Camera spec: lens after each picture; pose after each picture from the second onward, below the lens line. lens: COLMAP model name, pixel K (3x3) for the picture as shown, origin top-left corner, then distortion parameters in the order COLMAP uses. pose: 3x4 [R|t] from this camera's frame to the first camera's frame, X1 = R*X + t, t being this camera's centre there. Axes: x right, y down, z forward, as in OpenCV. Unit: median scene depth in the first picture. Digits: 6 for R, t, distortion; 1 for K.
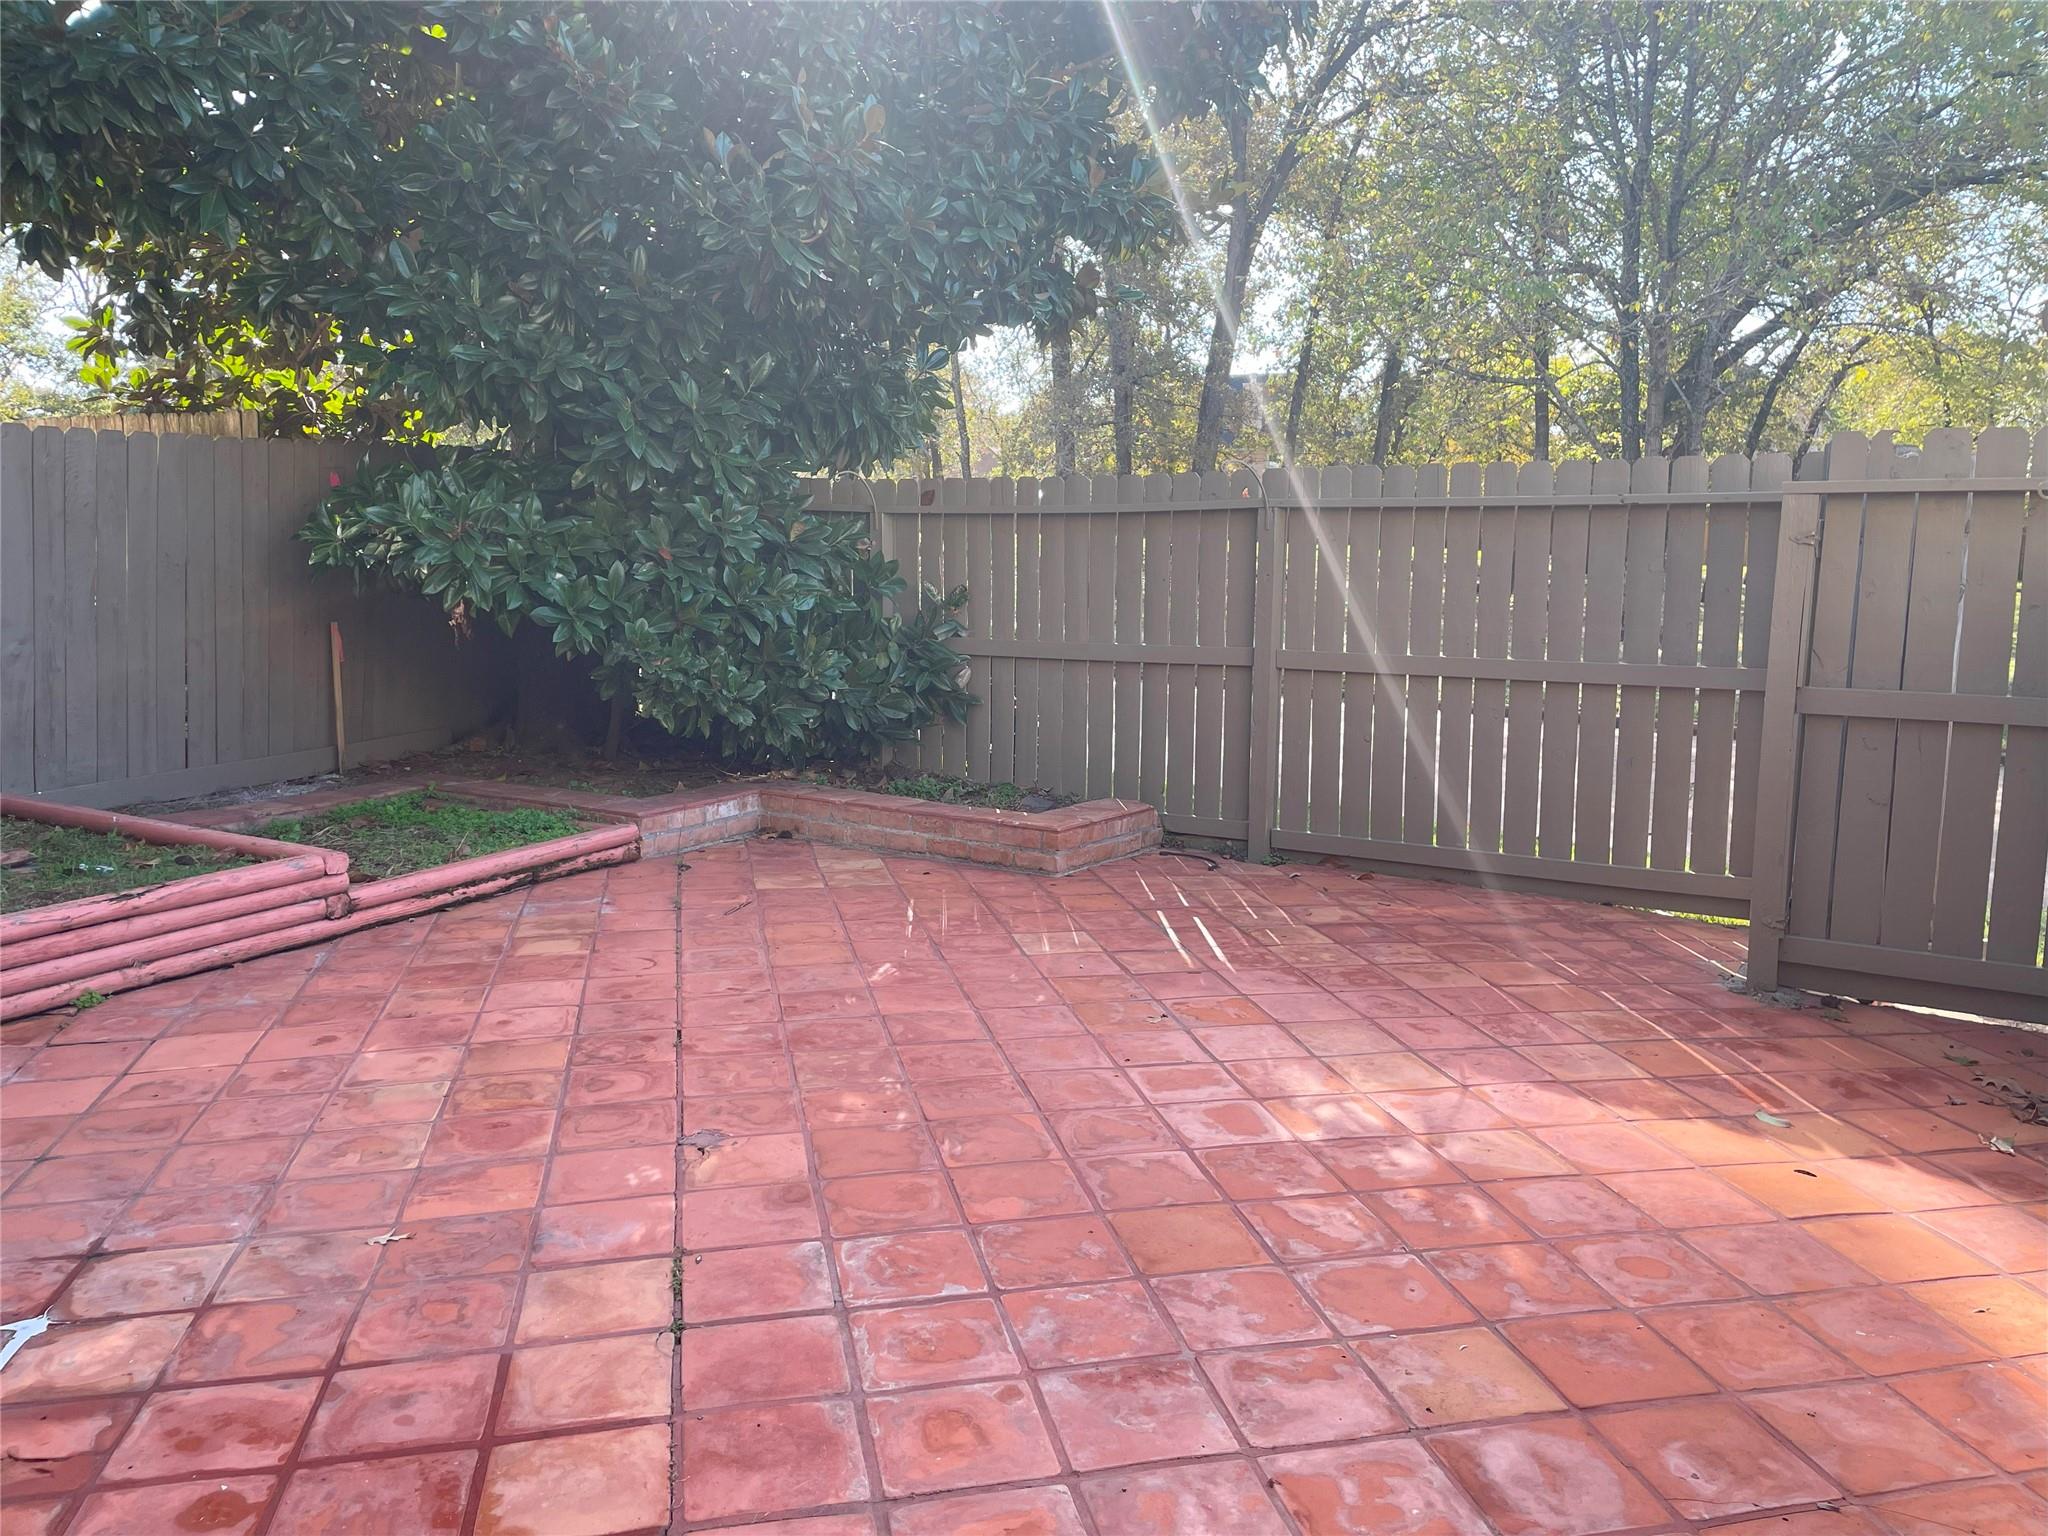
lens RADIAL K [[1507.1, 0, 1024.0], [0, 1507.1, 768.0], [0, 0, 1]] dist [0.104406, 0.000781]
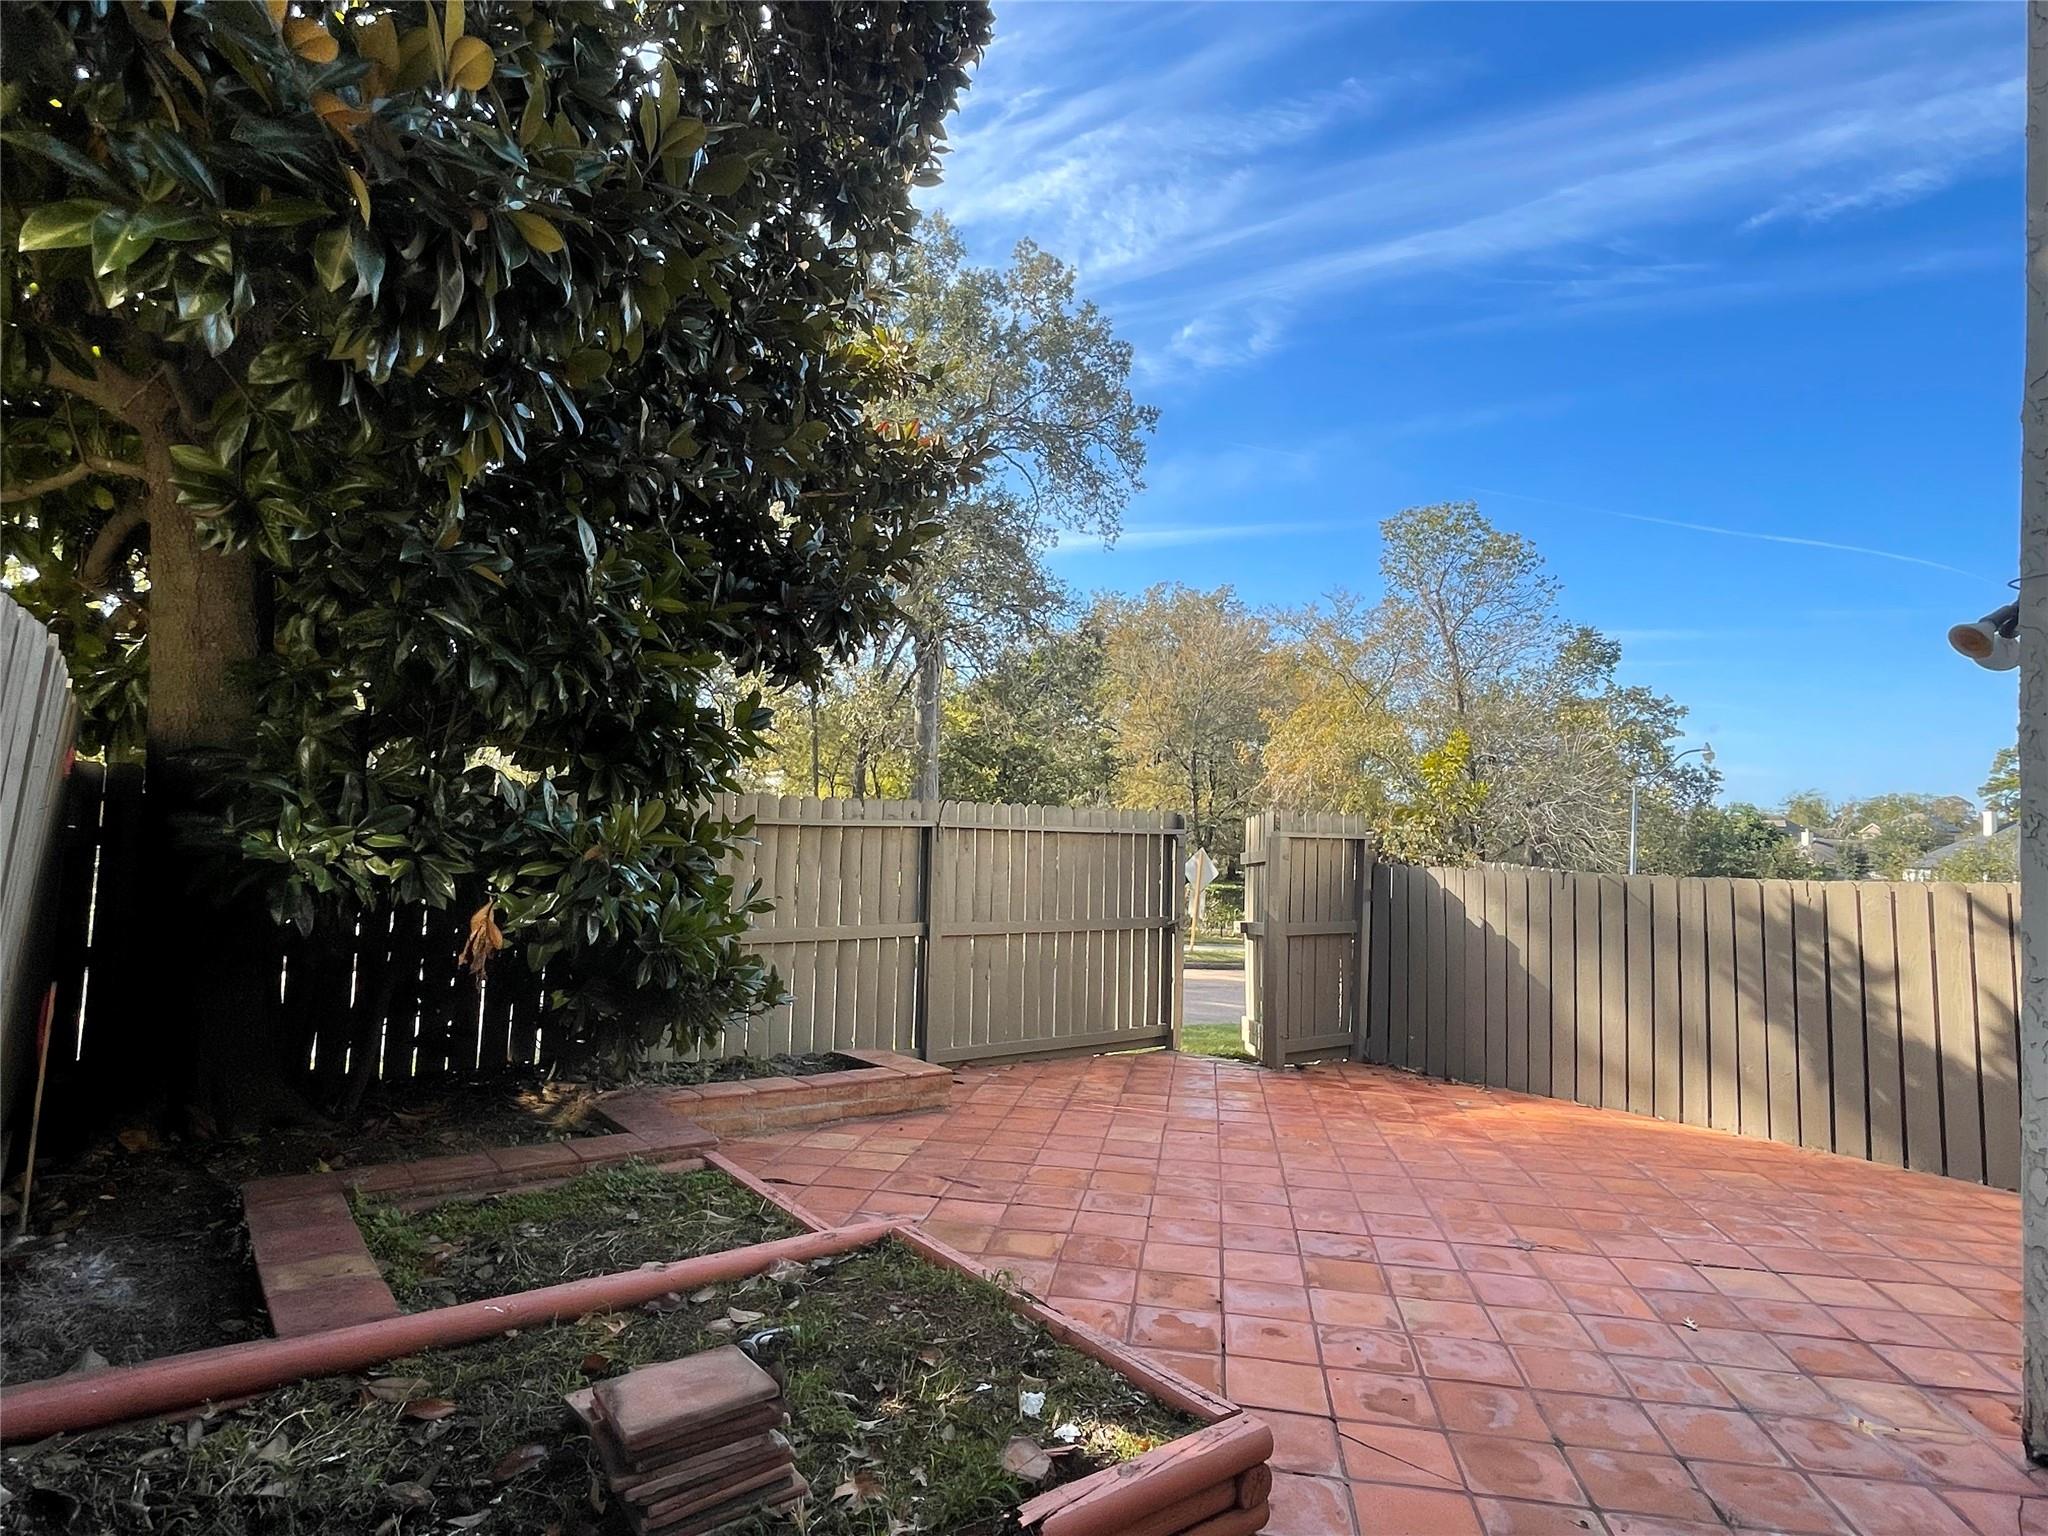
lens RADIAL K [[1128.5, 0, 1026.3], [0, 1128.5, 848.5], [0, 0, 1]] dist [-0.001541, 0.000229]
pose [[0.369508, 0.004105, 0.929218, -1.160183], [0.115536, 0.992028, -0.050326, -0.124465], [-0.922017, 0.125954, 0.366088, 0.783831]]
